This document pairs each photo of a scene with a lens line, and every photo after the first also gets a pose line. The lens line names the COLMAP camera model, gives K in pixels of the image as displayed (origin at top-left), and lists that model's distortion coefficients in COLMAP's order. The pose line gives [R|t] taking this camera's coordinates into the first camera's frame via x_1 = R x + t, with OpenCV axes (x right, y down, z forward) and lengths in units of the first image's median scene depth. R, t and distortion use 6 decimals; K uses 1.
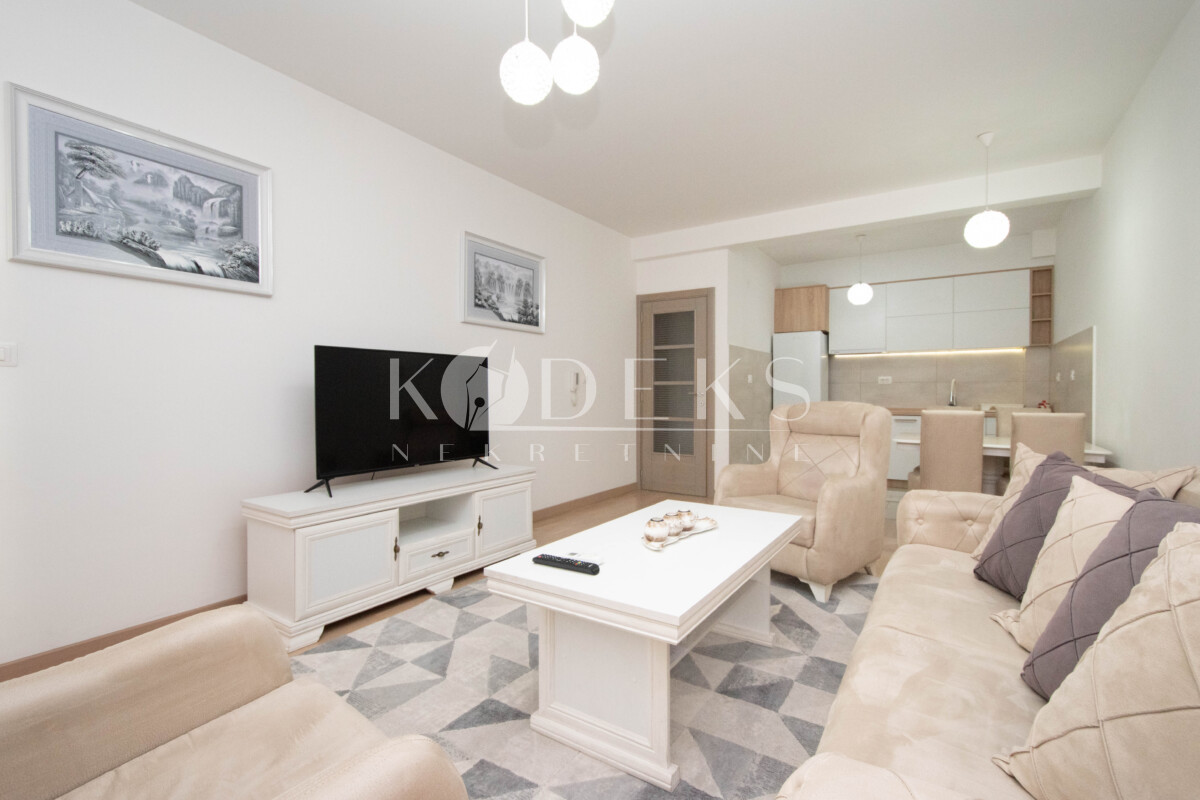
lens RADIAL K [[527.6, 0, 615.2], [0, 527.6, 397.2], [0, 0, 1]] dist [0.010389, -0.001254]
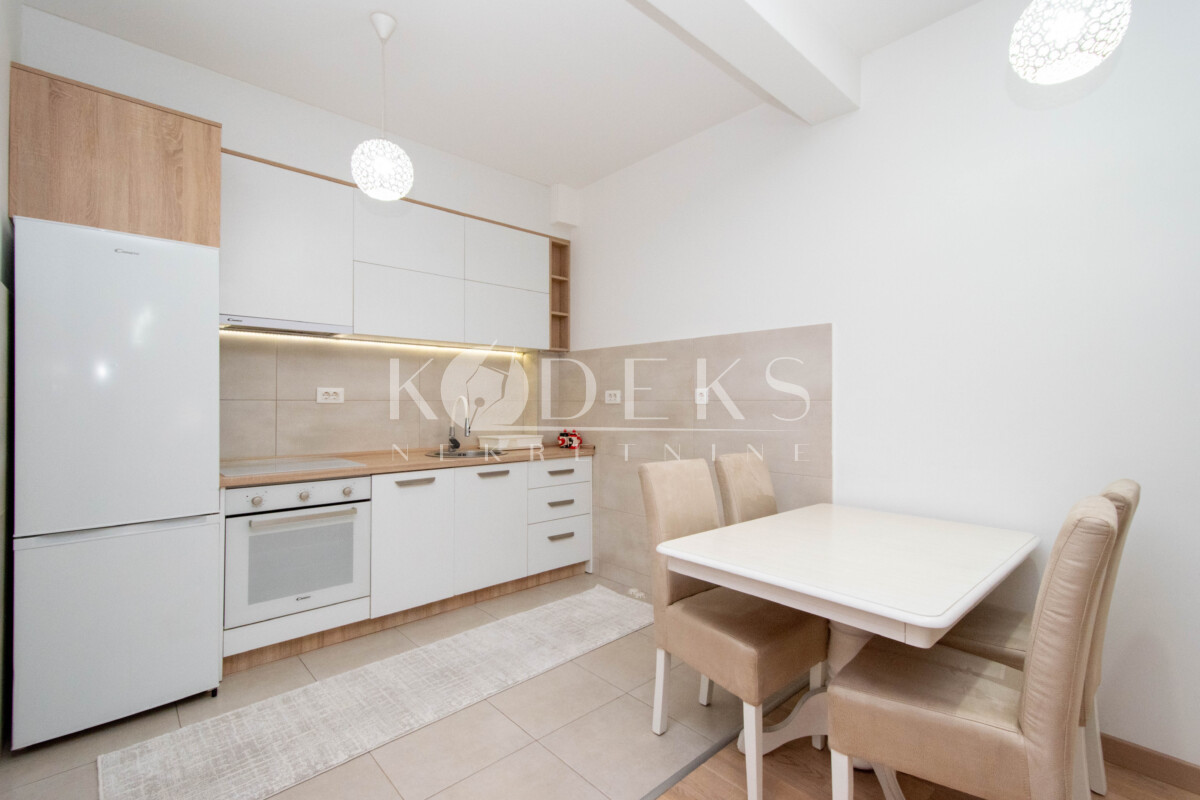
lens RADIAL K [[527.6, 0, 604.8], [0, 527.6, 394.4], [0, 0, 1]] dist [0.010389, -0.001254]
pose [[0.286973, 0.012530, 0.957857, 0.251641], [0.006444, 0.999867, -0.015011, -0.047995], [-0.957917, 0.010481, 0.286854, 1.246161]]
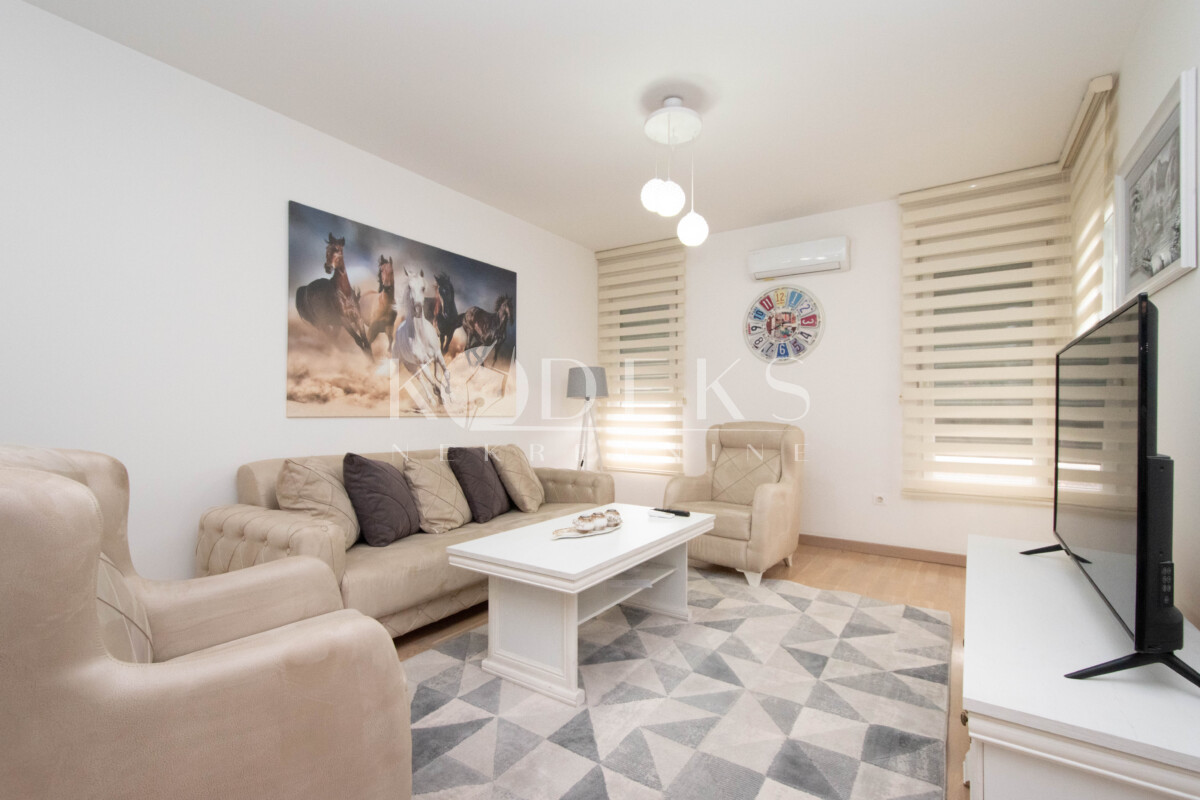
lens RADIAL K [[527.6, 0, 598.6], [0, 527.6, 407.8], [0, 0, 1]] dist [0.010389, -0.001254]
pose [[-0.998955, -0.000376, 0.045701, 0.028873], [-0.000254, 0.999996, 0.002674, -0.017174], [-0.045701, 0.002659, -0.998952, 1.309851]]
